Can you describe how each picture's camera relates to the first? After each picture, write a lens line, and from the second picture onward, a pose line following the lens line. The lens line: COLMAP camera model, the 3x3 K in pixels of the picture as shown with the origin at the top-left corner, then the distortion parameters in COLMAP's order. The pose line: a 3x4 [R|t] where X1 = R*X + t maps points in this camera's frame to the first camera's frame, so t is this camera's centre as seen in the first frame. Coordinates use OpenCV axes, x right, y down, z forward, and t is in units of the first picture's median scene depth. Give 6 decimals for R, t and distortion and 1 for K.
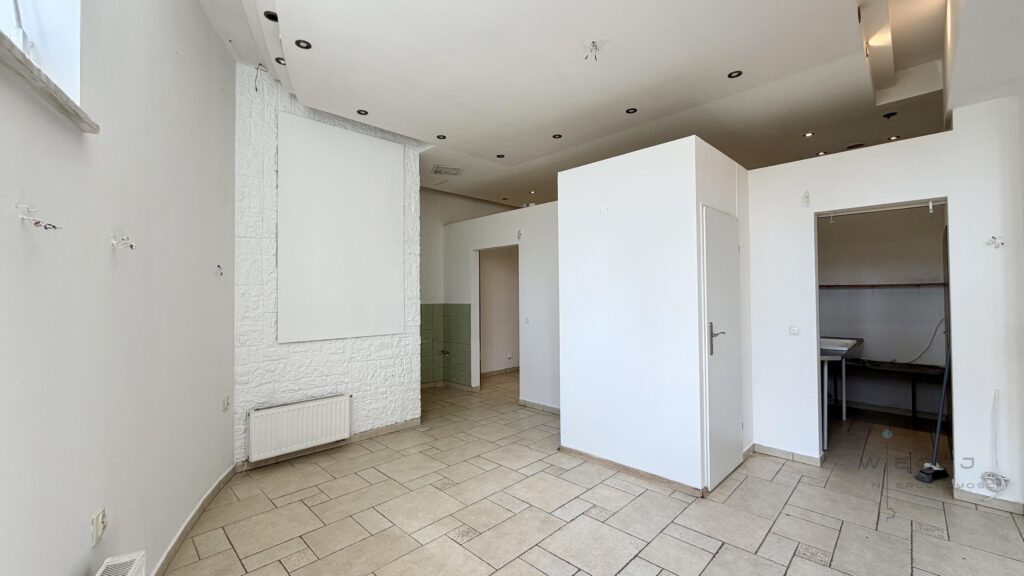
lens RADIAL K [[407.9, 0, 509.6], [0, 407.9, 289.0], [0, 0, 1]] dist [0.000973, 0.000049]
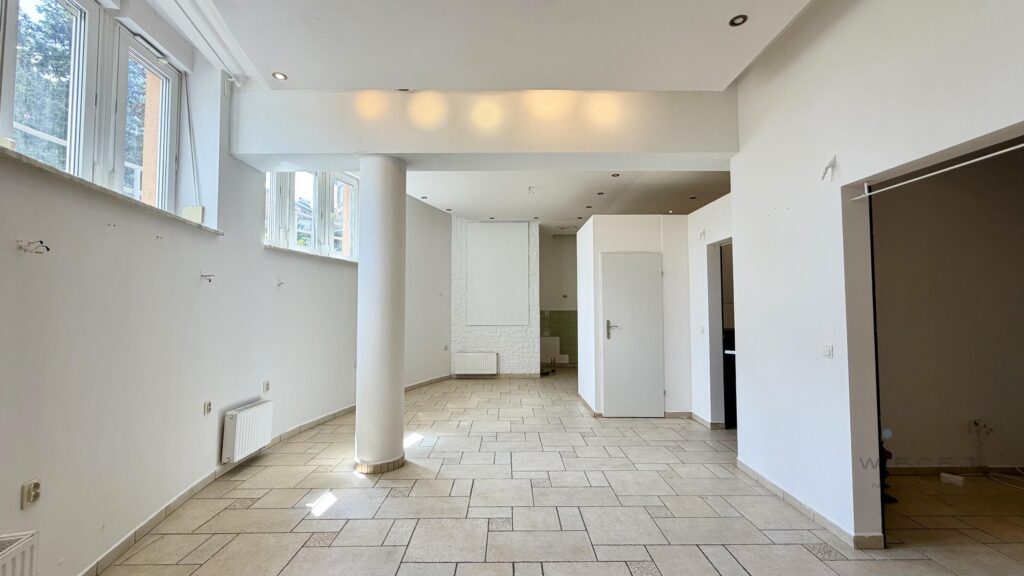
lens RADIAL K [[407.9, 0, 510.9], [0, 407.9, 287.1], [0, 0, 1]] dist [0.000973, 0.000049]
pose [[0.708083, -0.029069, -0.705530, 1.068043], [0.008330, 0.999427, -0.032818, -0.002244], [0.706080, 0.017361, 0.707919, -0.384188]]
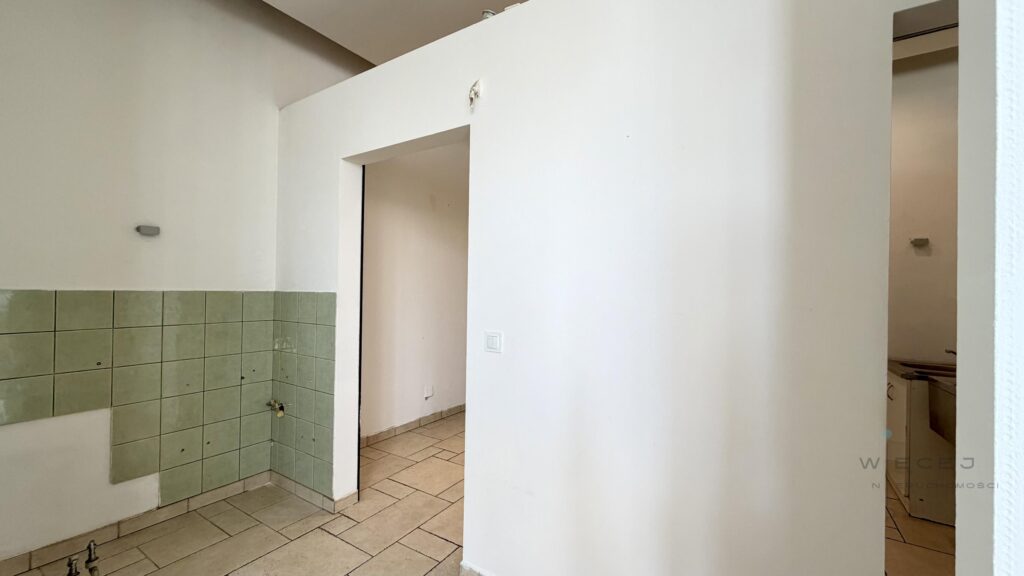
lens RADIAL K [[407.9, 0, 514.5], [0, 407.9, 288.8], [0, 0, 1]] dist [0.000973, 0.000049]
pose [[0.975415, 0.025389, 0.218909, -0.013807], [-0.027563, 0.999596, 0.006881, 0.028506], [-0.218646, -0.012746, 0.975721, 0.653196]]
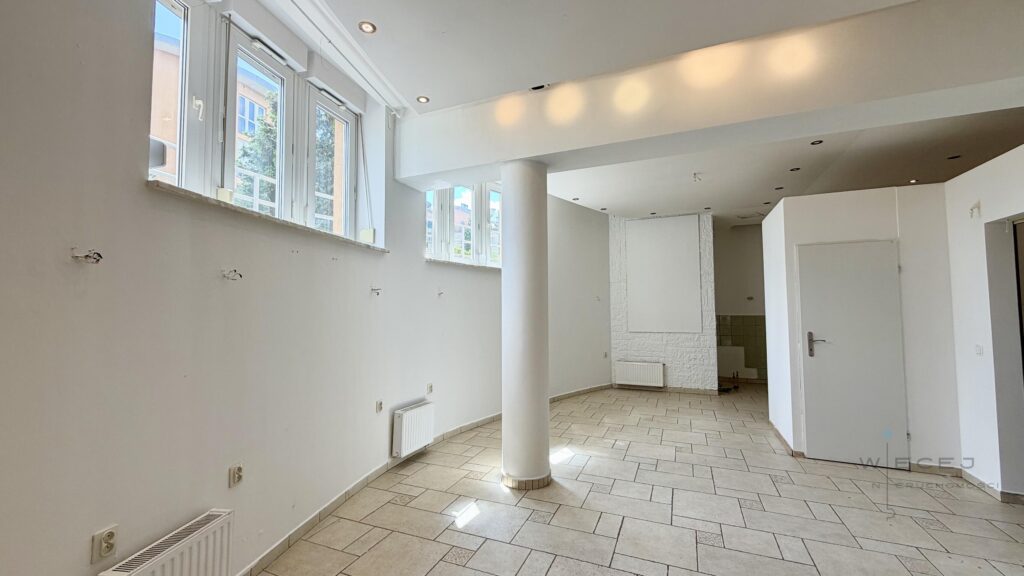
lens RADIAL K [[407.9, 0, 510.6], [0, 407.9, 287.3], [0, 0, 1]] dist [0.000973, 0.000049]
pose [[0.367676, -0.043201, -0.928950, 1.031878], [0.017370, 0.999065, -0.039587, -0.019675], [0.929792, -0.001580, 0.368083, -0.295046]]
